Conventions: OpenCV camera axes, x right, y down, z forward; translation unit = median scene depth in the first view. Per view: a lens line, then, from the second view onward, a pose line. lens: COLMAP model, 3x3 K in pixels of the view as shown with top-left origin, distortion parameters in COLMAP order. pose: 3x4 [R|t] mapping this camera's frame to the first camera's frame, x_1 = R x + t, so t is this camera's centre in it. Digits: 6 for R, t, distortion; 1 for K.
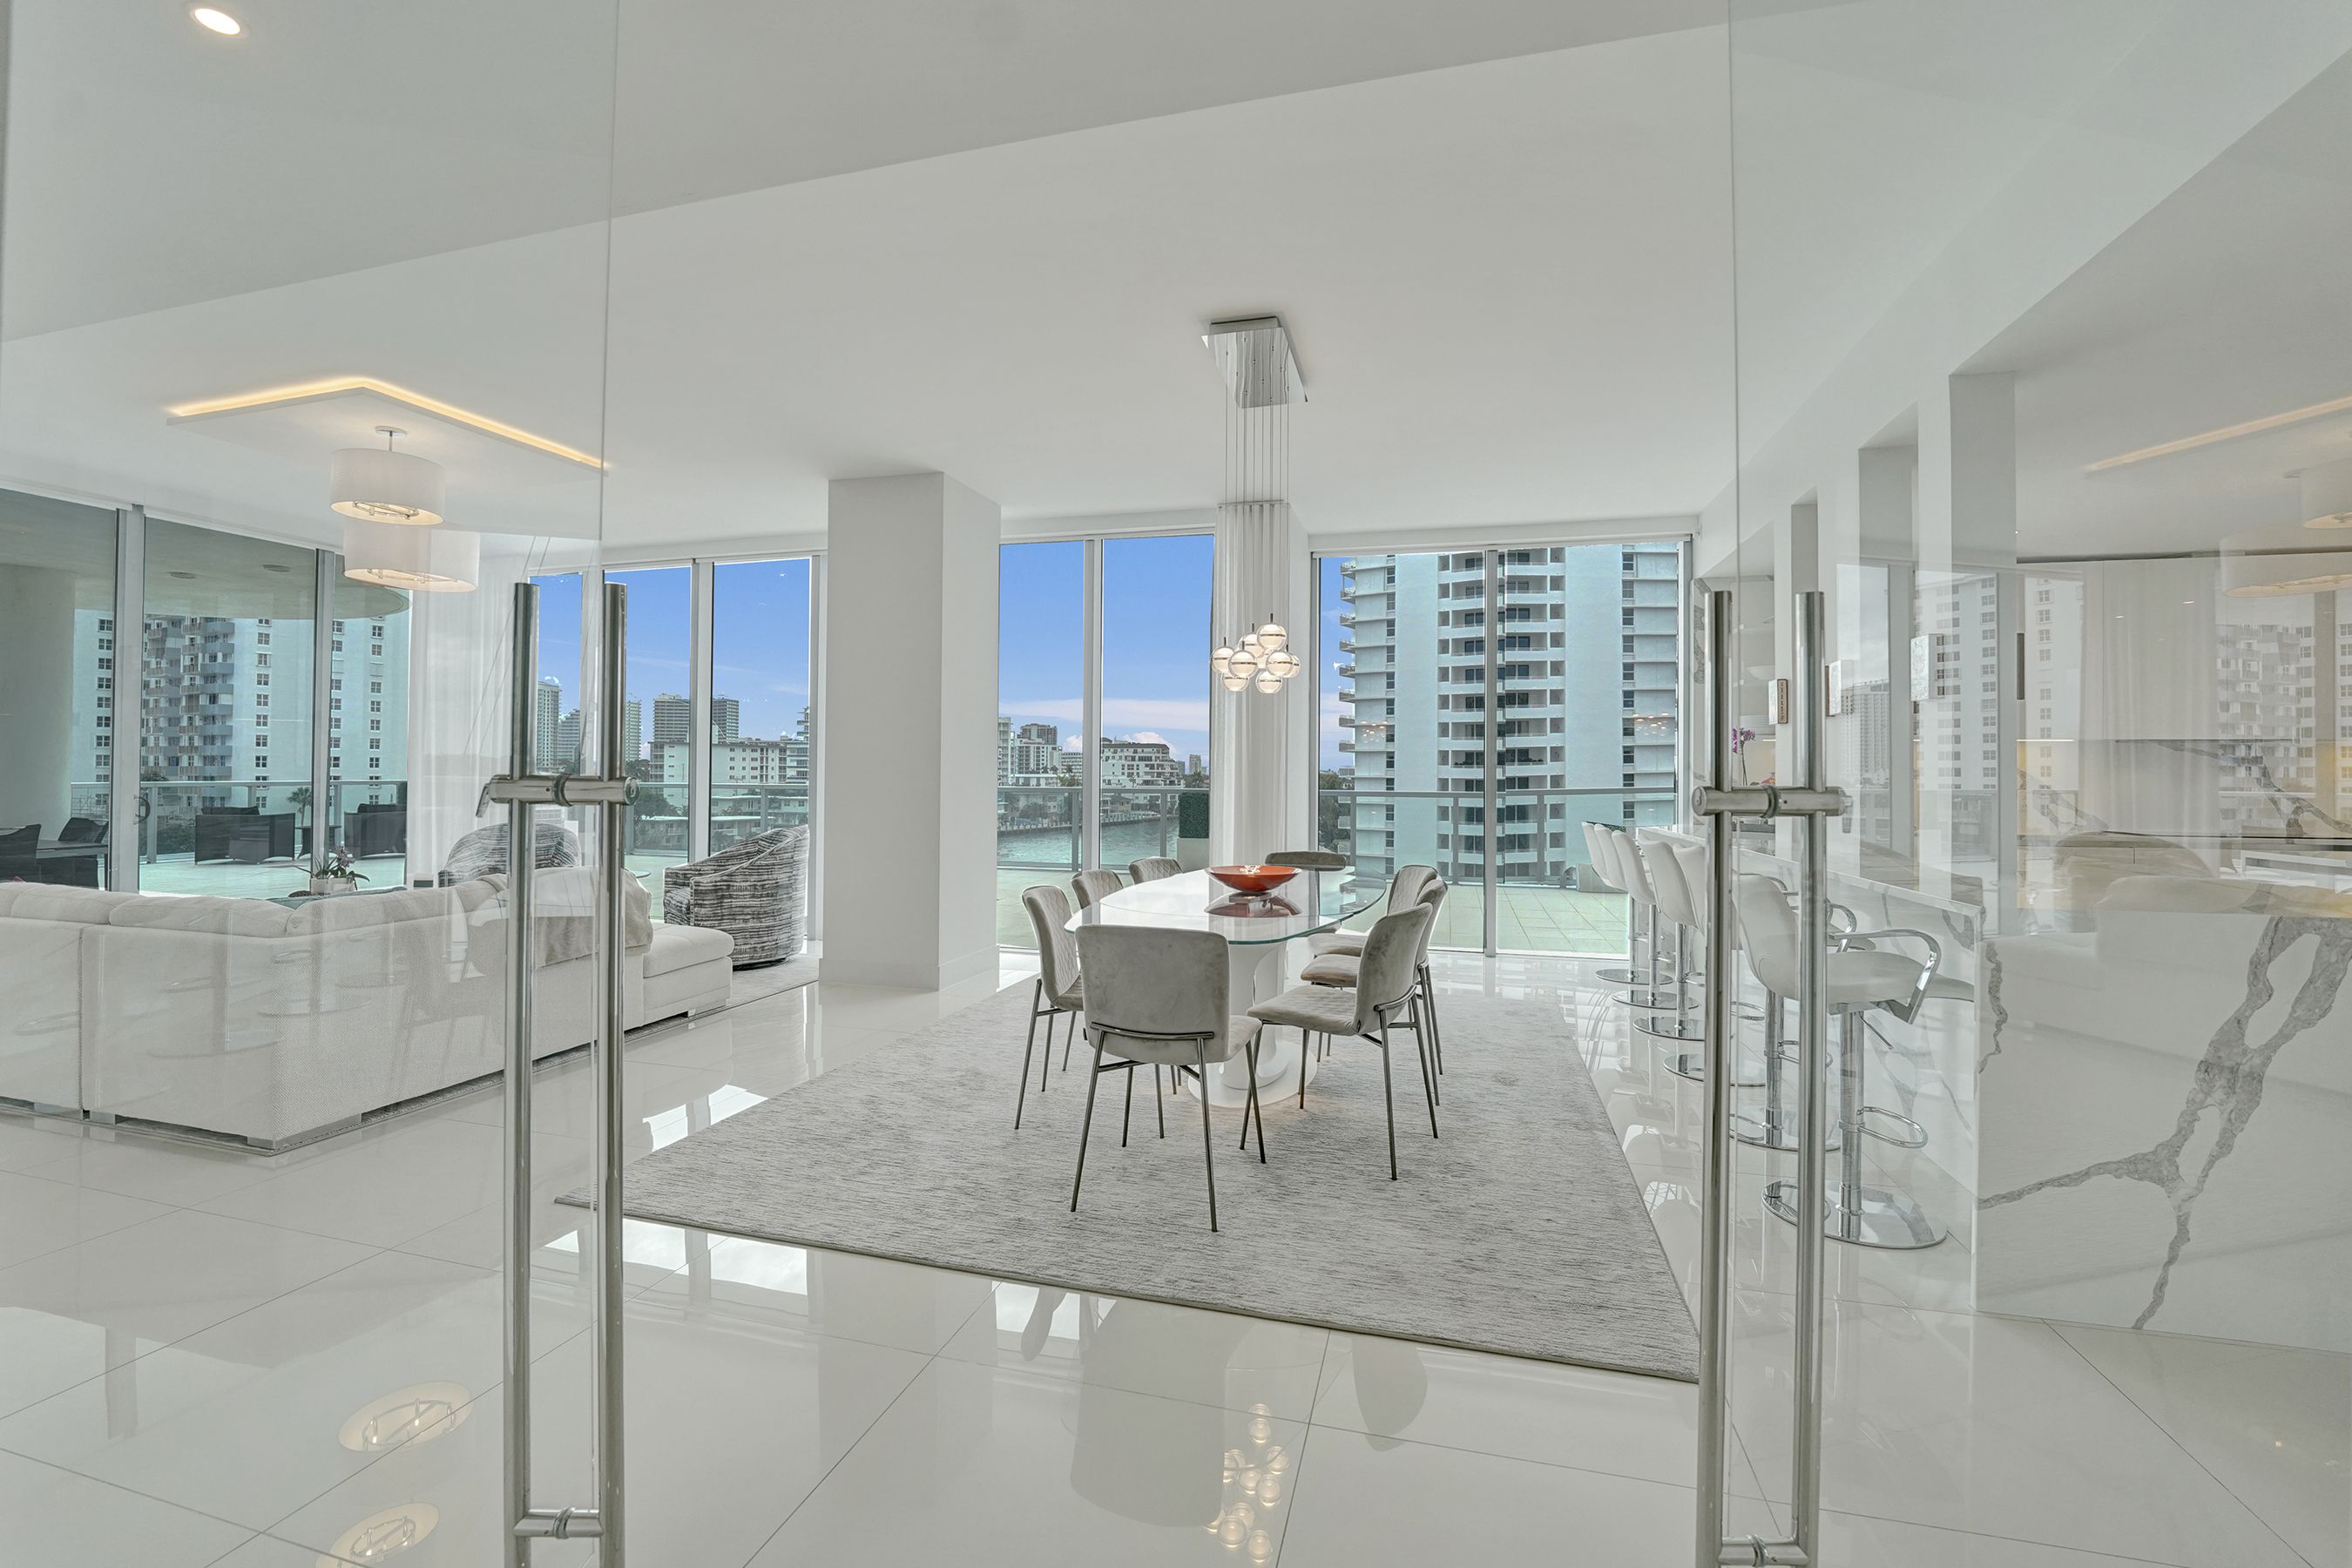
lens RADIAL K [[1006.9, 0, 1167.7], [0, 1006.9, 773.6], [0, 0, 1]] dist [-0.026127, 0.000206]
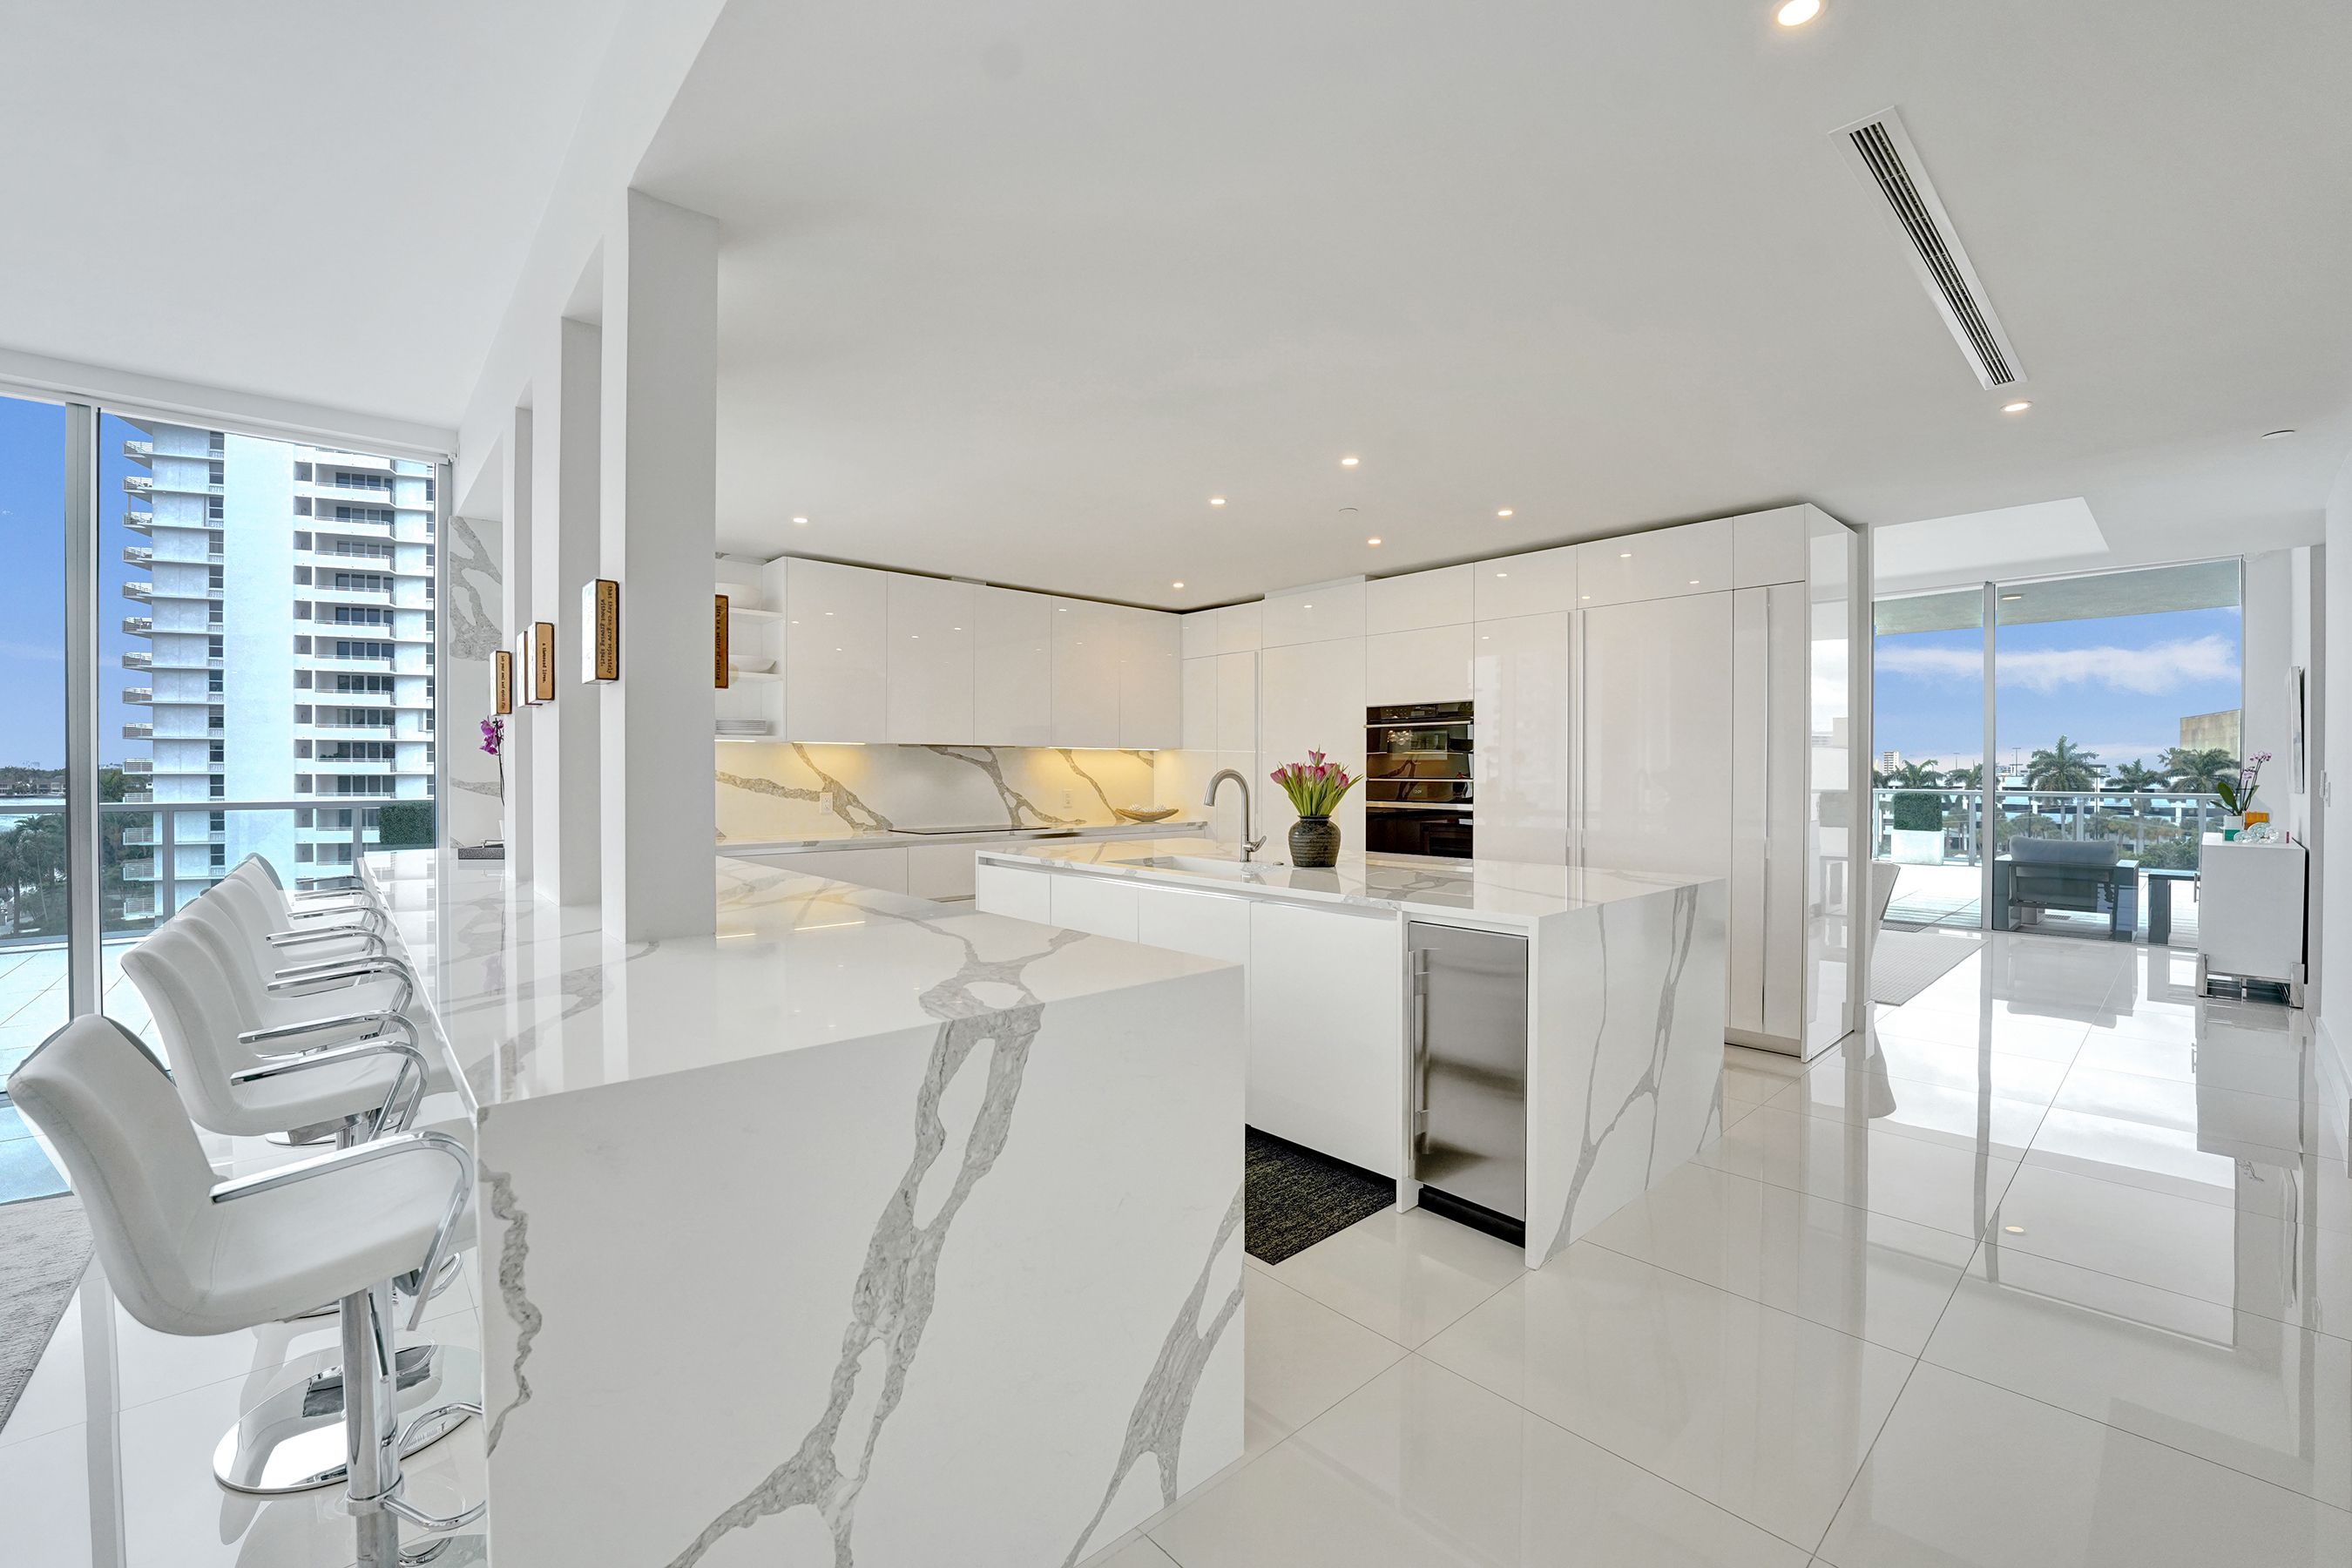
lens RADIAL K [[974.3, 0, 1153.0], [0, 974.3, 786.0], [0, 0, 1]] dist [-0.026112, 0.000132]
pose [[0.553334, -0.016294, 0.832800, 0.224305], [0.000327, 0.999813, 0.019345, -0.010948], [-0.832960, -0.010431, 0.553236, 0.172965]]
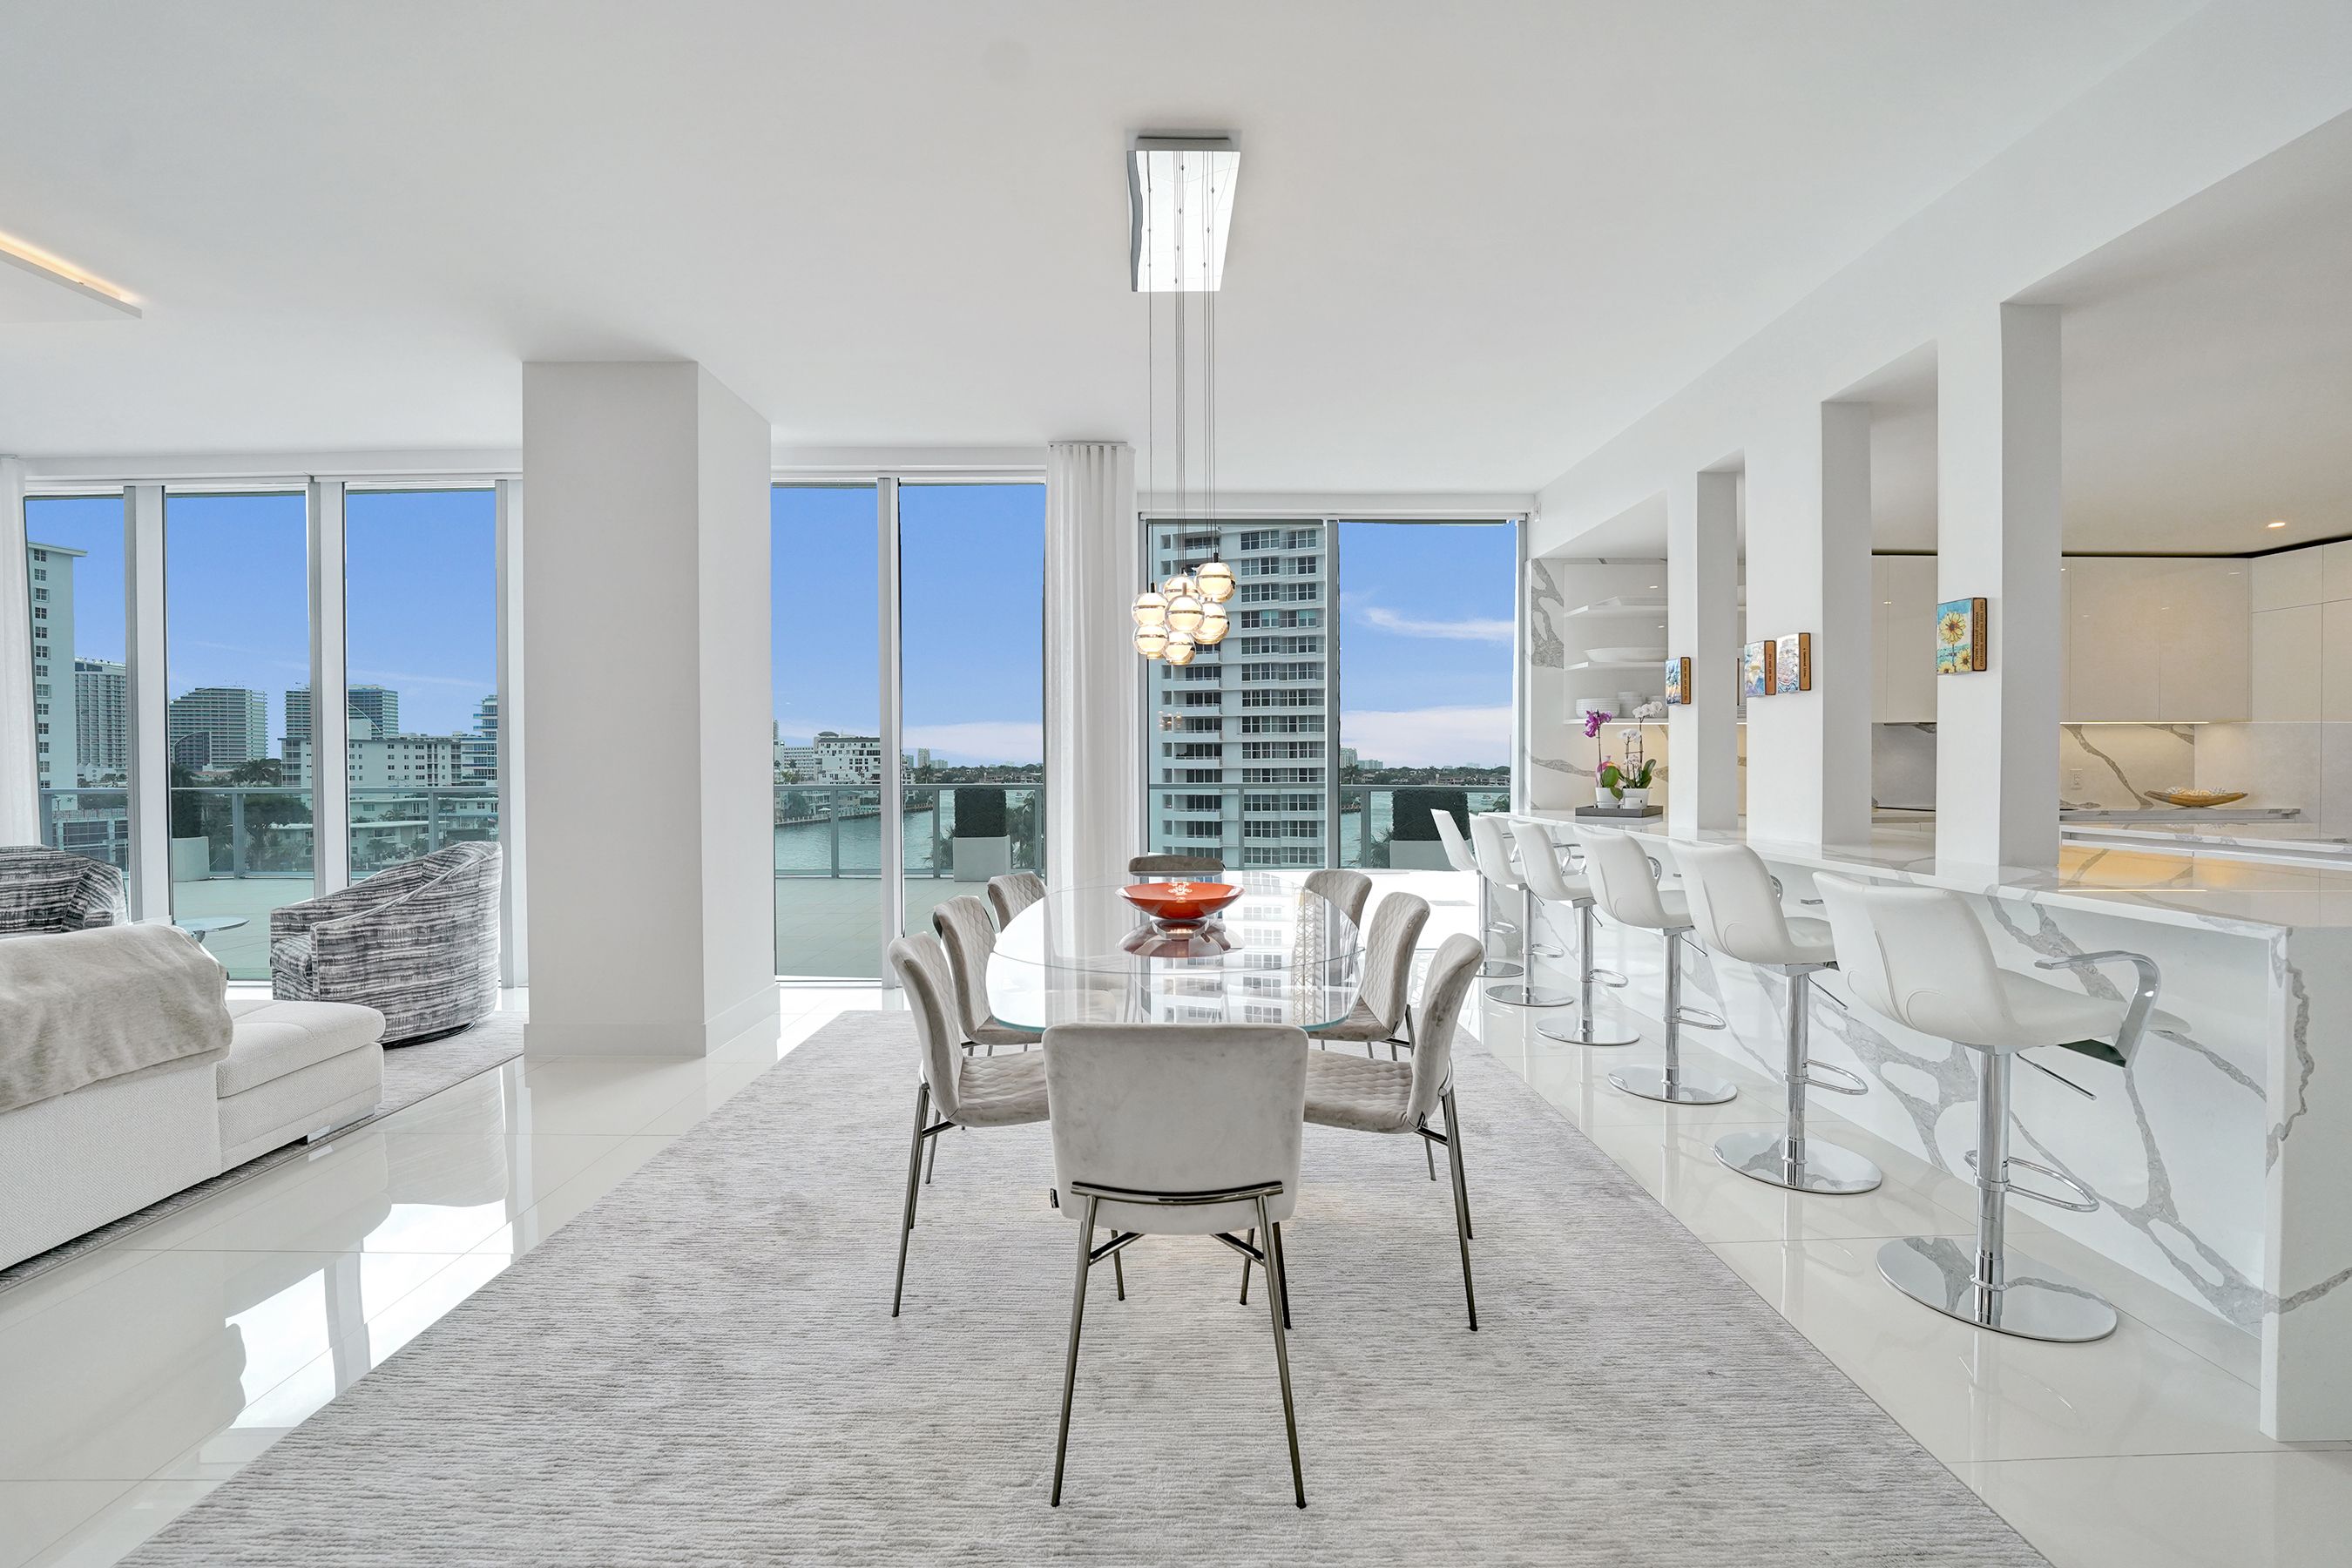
lens RADIAL K [[959.4, 0, 1171.4], [0, 959.4, 788.2], [0, 0, 1]] dist [-0.022949, 0.000157]
pose [[0.960953, -0.017313, 0.276171, -0.077788], [0.010869, 0.999632, 0.024848, -0.000086], [-0.276500, -0.020876, 0.960787, 0.198930]]
